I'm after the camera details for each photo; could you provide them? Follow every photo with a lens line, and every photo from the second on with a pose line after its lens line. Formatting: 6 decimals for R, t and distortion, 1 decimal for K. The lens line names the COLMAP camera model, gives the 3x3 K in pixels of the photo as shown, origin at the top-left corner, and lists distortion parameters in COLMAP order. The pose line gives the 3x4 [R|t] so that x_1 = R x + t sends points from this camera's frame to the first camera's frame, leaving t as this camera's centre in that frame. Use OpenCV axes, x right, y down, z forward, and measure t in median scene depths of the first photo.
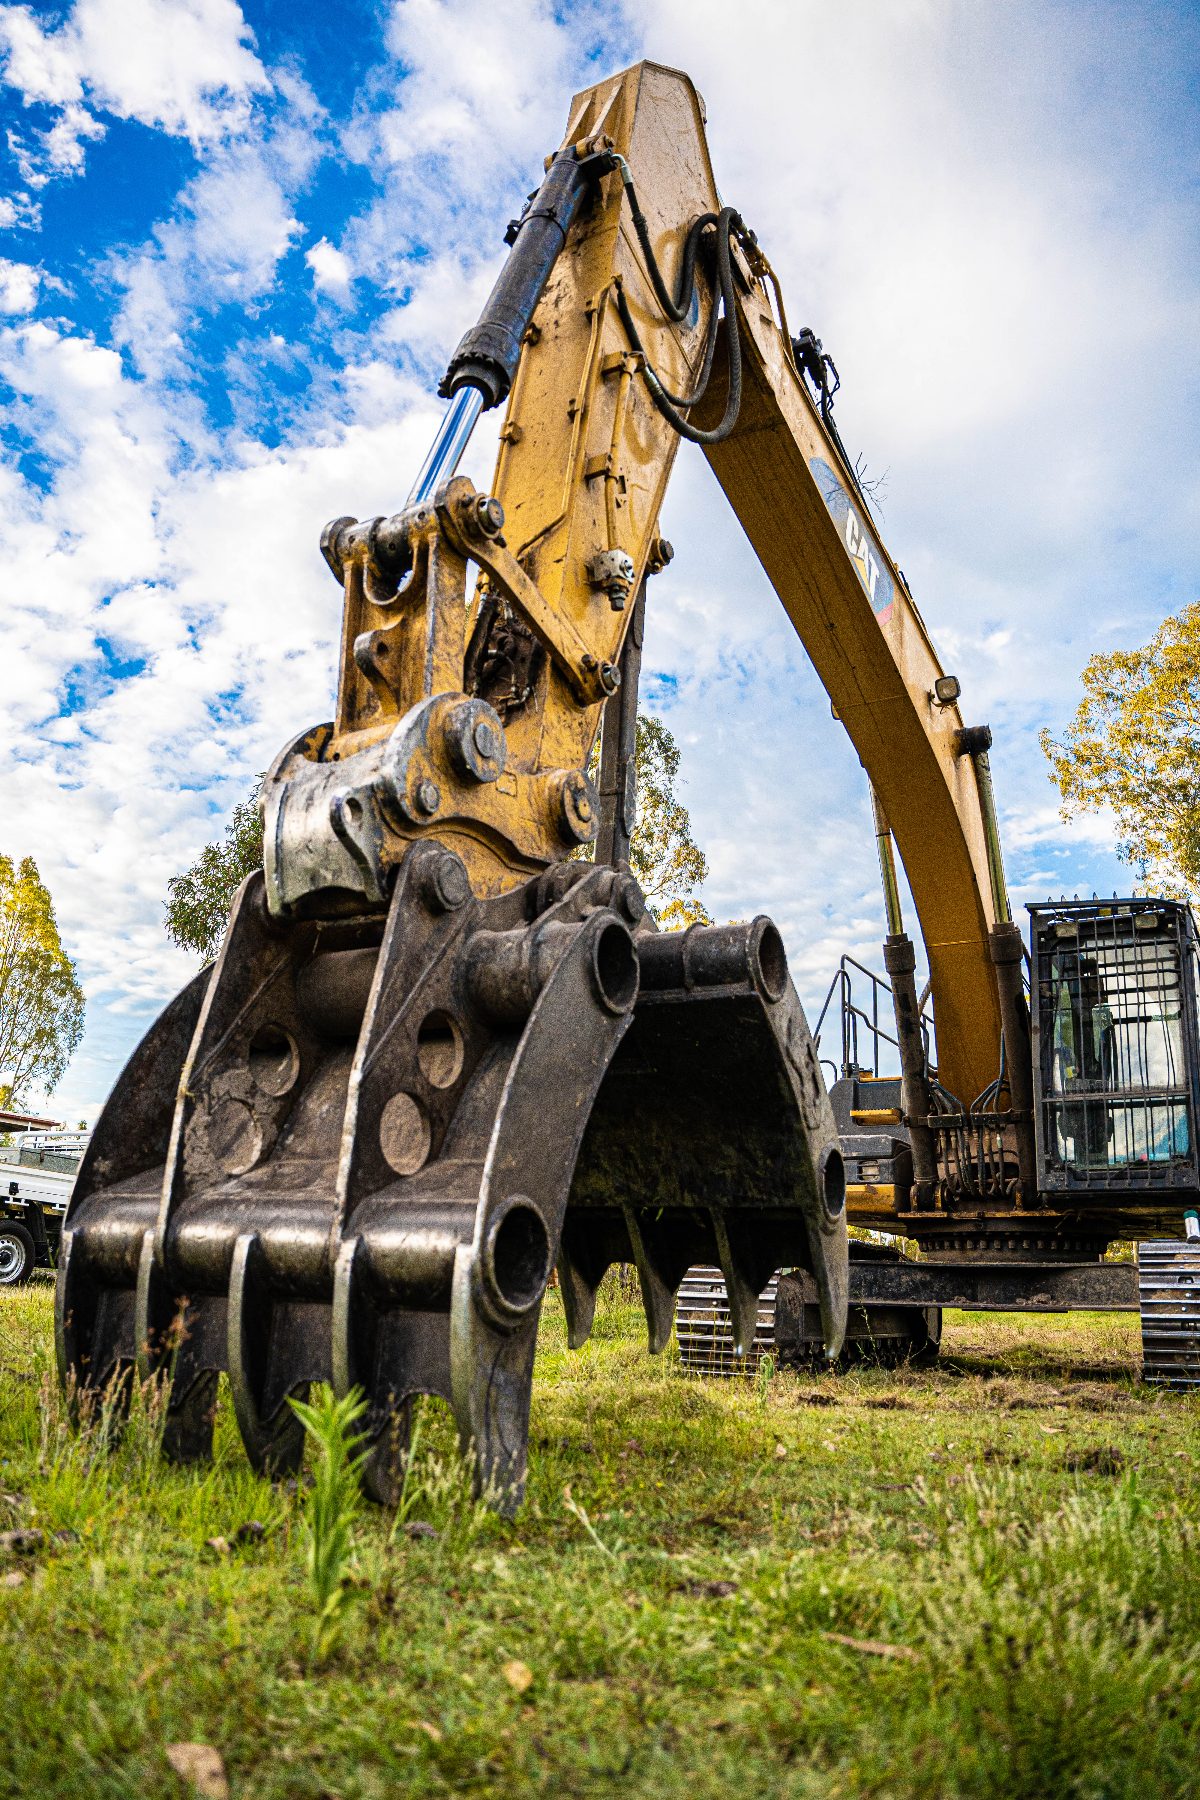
lens RADIAL K [[1252.2, 0, 600.0], [0, 1252.2, 900.0], [0, 0, 1]] dist [-0.120084, 0.007111]
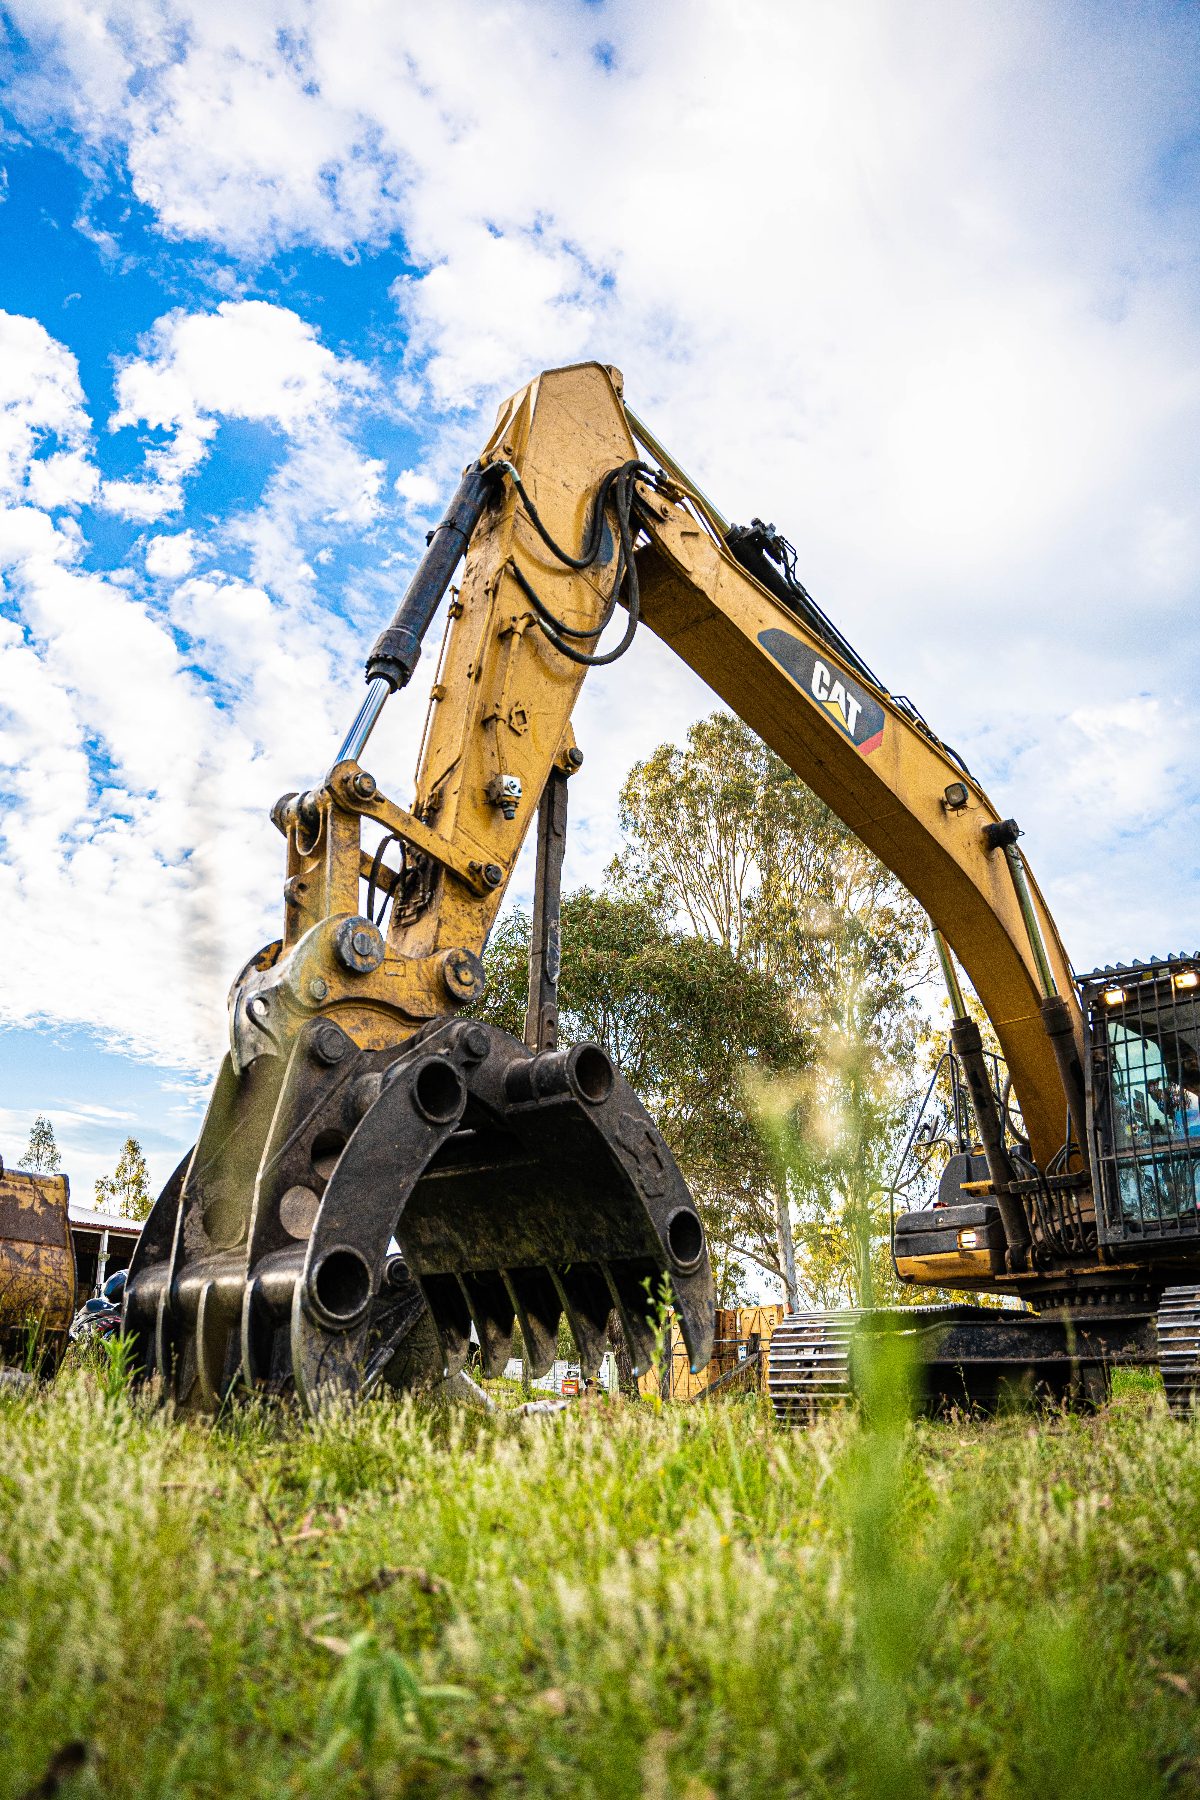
lens RADIAL K [[1252.2, 0, 600.0], [0, 1252.2, 900.0], [0, 0, 1]] dist [-0.120084, 0.007111]
pose [[0.972109, -0.116983, -0.203272, 0.413653], [0.099886, 0.990694, -0.092461, -0.013021], [0.212196, 0.069578, 0.974747, -0.324448]]
